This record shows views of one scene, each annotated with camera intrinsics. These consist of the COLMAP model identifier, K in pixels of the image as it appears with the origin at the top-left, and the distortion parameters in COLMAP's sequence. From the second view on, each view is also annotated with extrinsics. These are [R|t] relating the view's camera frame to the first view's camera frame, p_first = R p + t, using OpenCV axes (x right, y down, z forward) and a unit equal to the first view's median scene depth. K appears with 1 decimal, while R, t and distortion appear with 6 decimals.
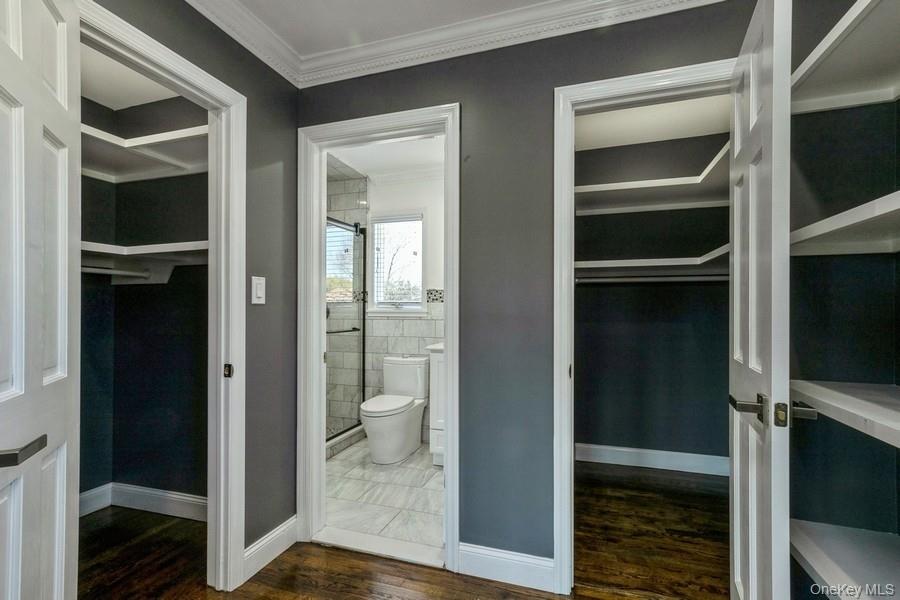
lens RADIAL K [[410.9, 0, 450.6], [0, 410.9, 301.9], [0, 0, 1]] dist [-0.003323, 0.000490]
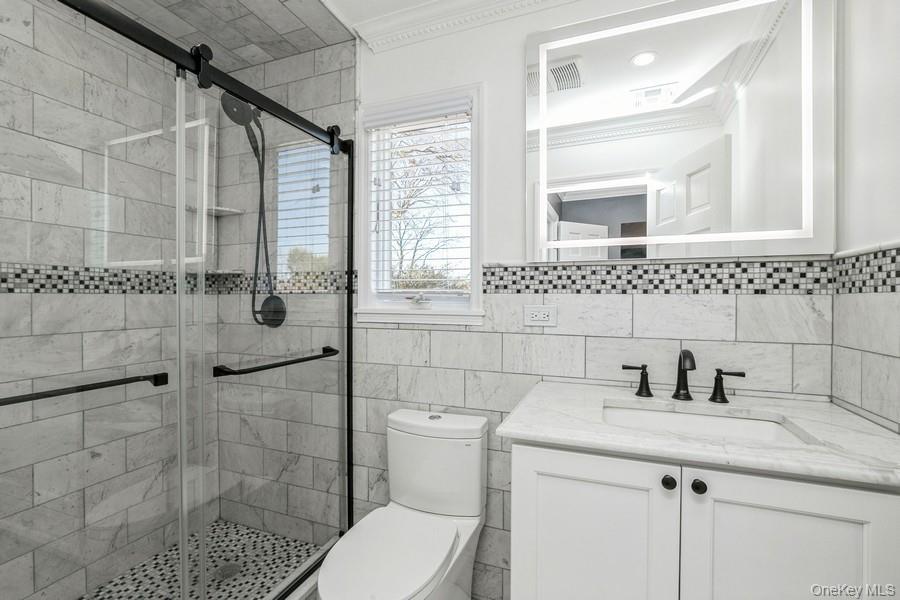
lens RADIAL K [[410.9, 0, 449.8], [0, 410.9, 296.6], [0, 0, 1]] dist [-0.003323, 0.000490]
pose [[0.998255, -0.000037, -0.059053, -0.063953], [0.000969, 0.999875, 0.015762, -0.002362], [0.059045, -0.015792, 0.998130, 0.522351]]
